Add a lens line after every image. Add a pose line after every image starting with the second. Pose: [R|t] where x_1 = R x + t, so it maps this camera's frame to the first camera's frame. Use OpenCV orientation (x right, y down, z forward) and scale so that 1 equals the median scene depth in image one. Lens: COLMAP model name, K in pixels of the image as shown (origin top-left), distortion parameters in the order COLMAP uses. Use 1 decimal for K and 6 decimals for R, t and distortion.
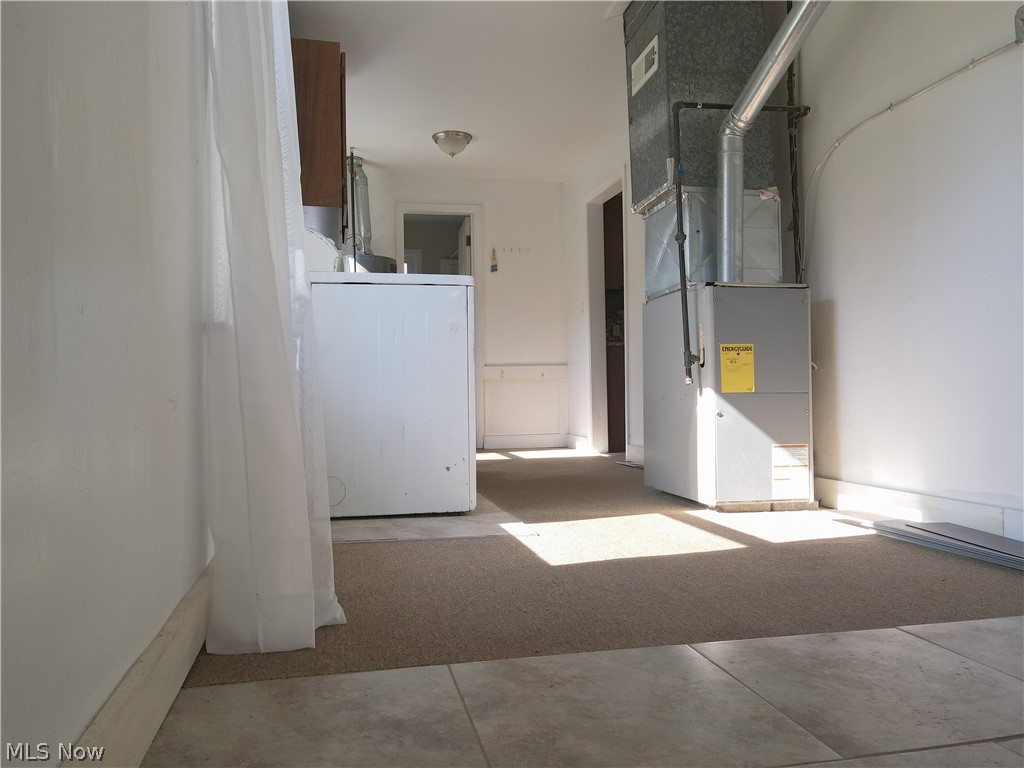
lens RADIAL K [[753.3, 0, 506.5], [0, 753.3, 383.8], [0, 0, 1]] dist [0.006171, 0.012326]
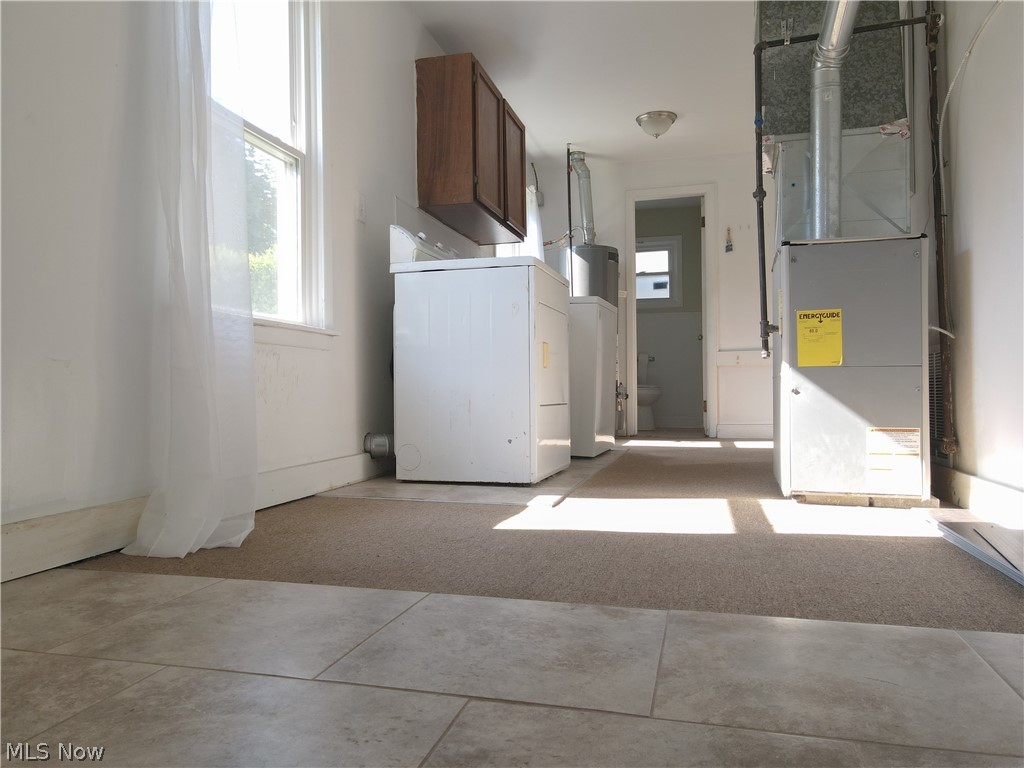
lens RADIAL K [[753.3, 0, 506.5], [0, 753.3, 383.8], [0, 0, 1]] dist [0.006171, 0.012326]
pose [[0.885506, -0.001292, -0.464626, 0.383909], [0.003777, 0.999983, 0.004417, 0.026267], [0.464612, -0.005666, 0.885496, 0.065317]]
